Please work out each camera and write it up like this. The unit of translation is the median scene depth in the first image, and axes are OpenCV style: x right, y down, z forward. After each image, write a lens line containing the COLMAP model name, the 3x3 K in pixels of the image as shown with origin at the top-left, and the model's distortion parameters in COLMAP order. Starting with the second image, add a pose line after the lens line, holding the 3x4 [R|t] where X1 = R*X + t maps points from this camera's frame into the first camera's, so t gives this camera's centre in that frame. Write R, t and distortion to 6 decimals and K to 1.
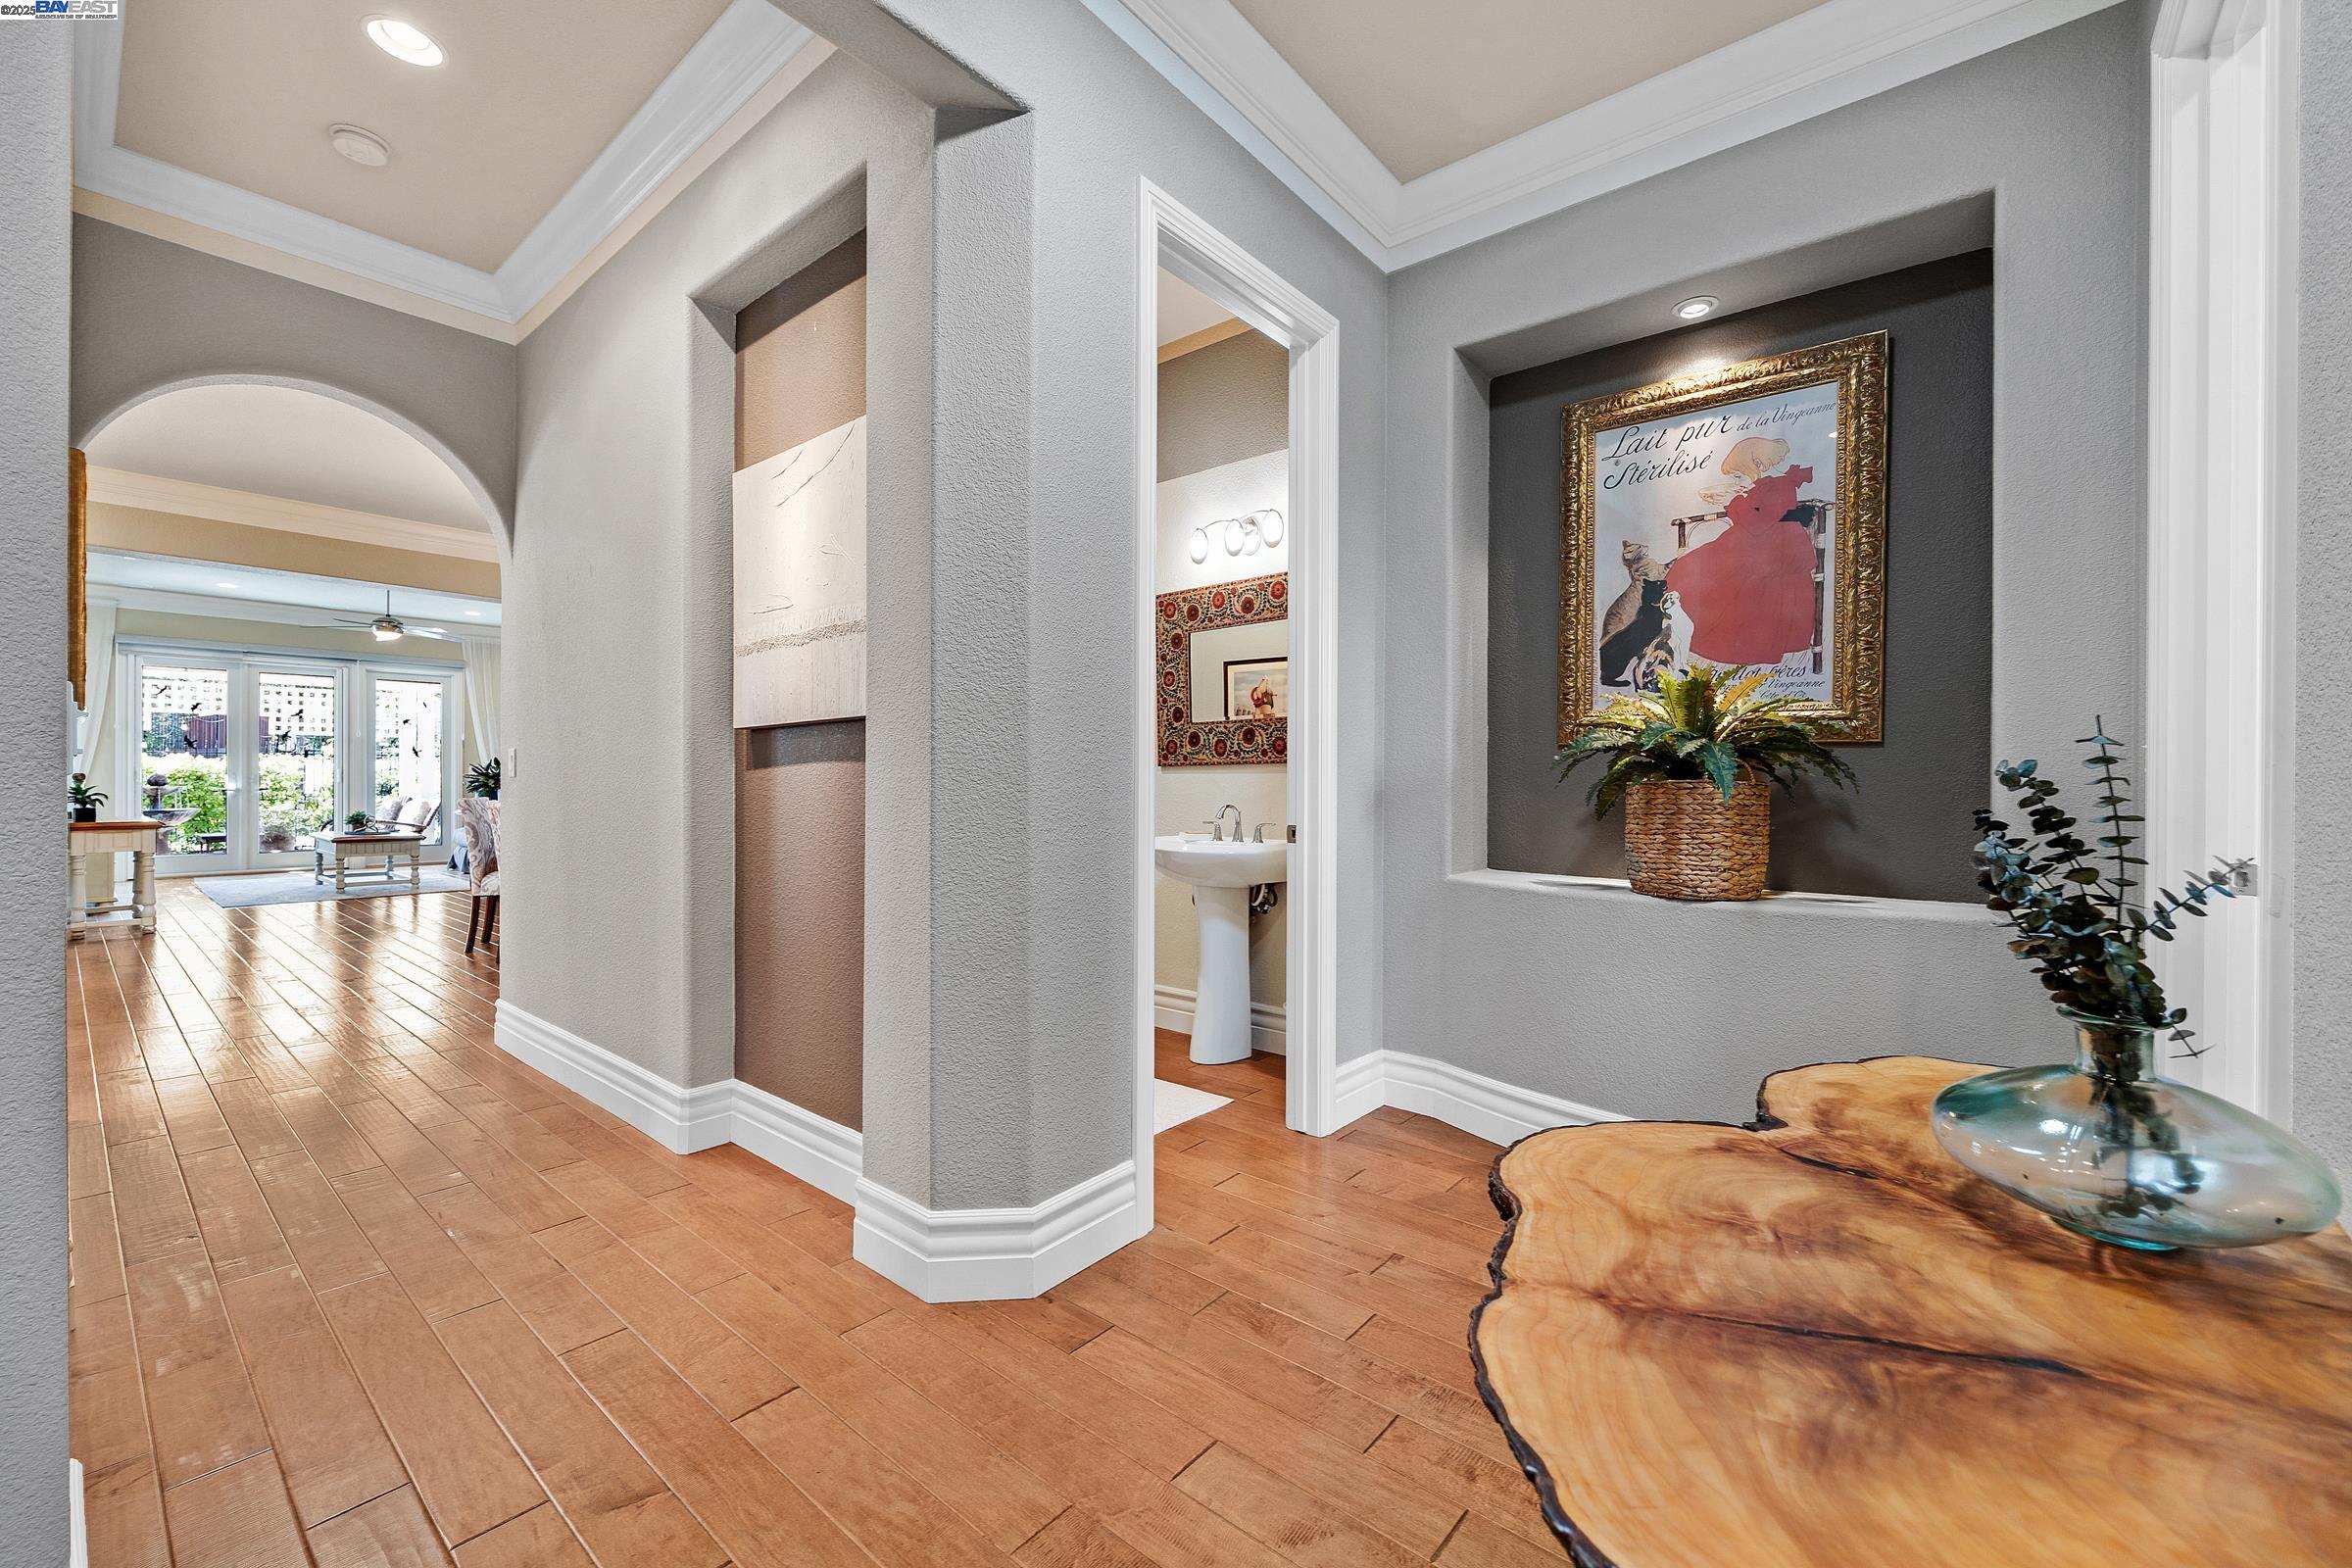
lens RADIAL K [[974.3, 0, 1181.2], [0, 974.3, 782.2], [0, 0, 1]] dist [0.008260, -0.000444]
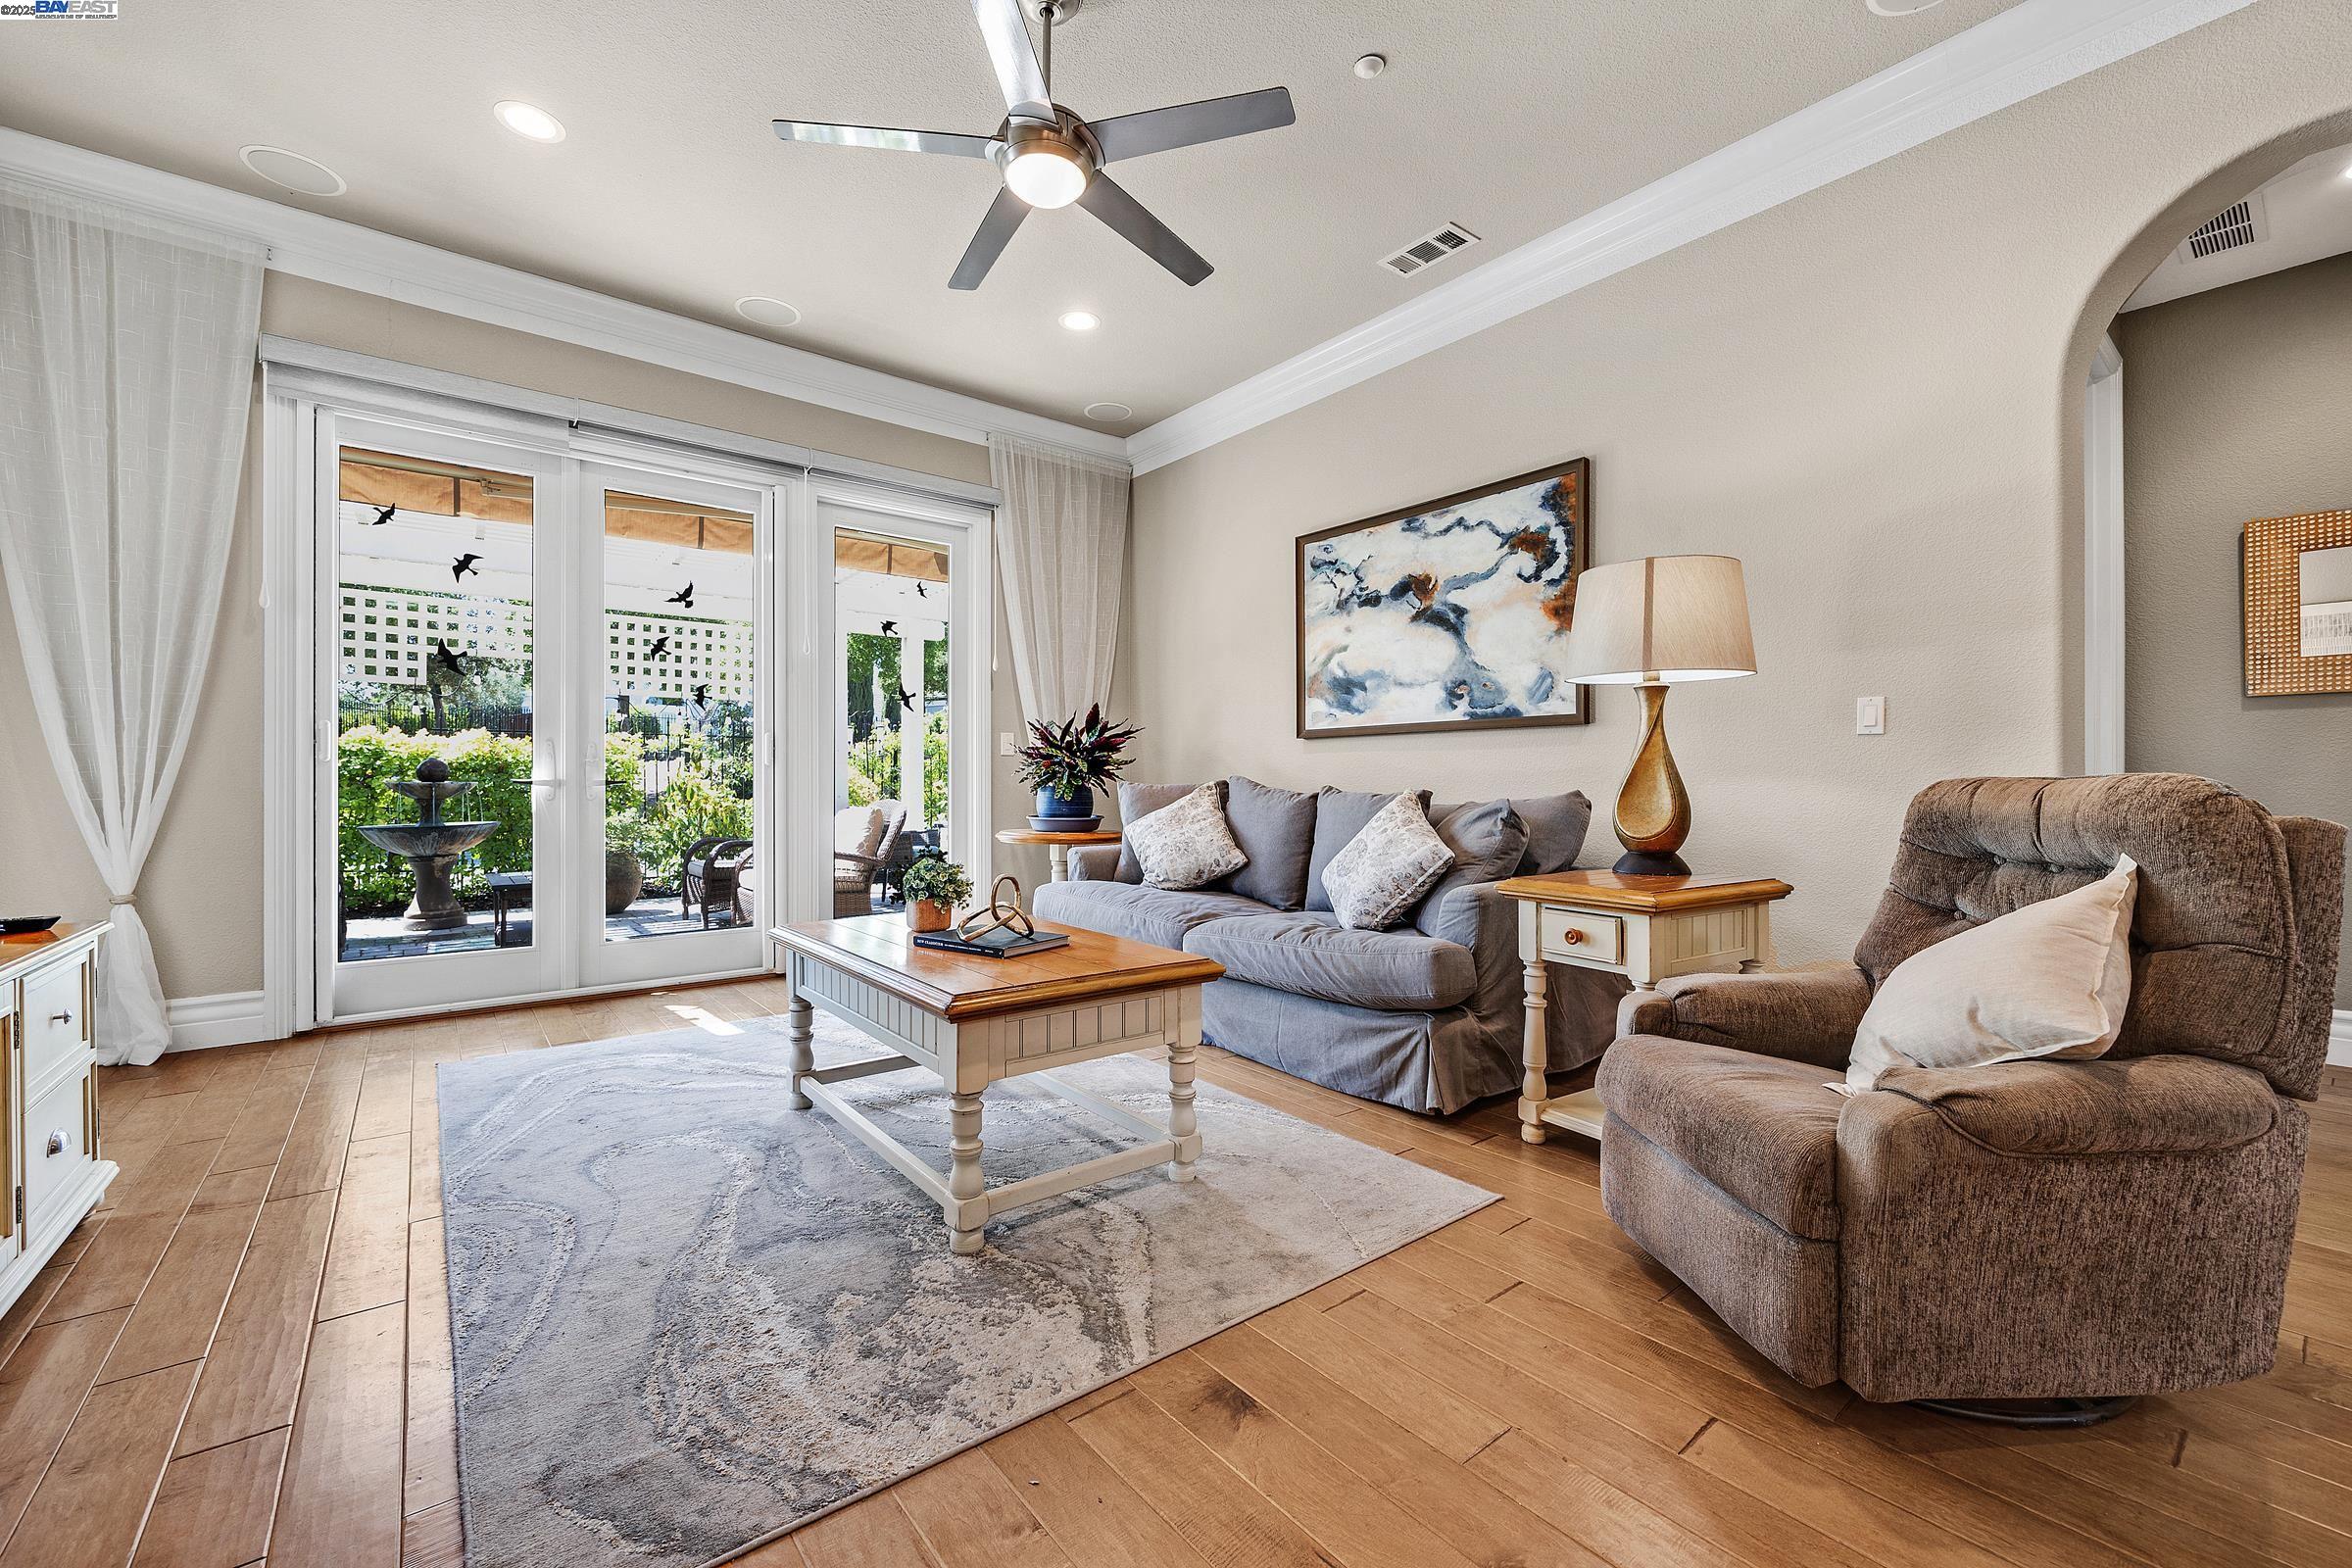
lens RADIAL K [[974.3, 0, 1181.2], [0, 974.3, 782.2], [0, 0, 1]] dist [0.008260, -0.000444]
pose [[0.979966, -0.005818, -0.199080, -0.600456], [0.005272, 0.999981, -0.003272, 0.009888], [0.199096, 0.002156, 0.979978, 0.626636]]
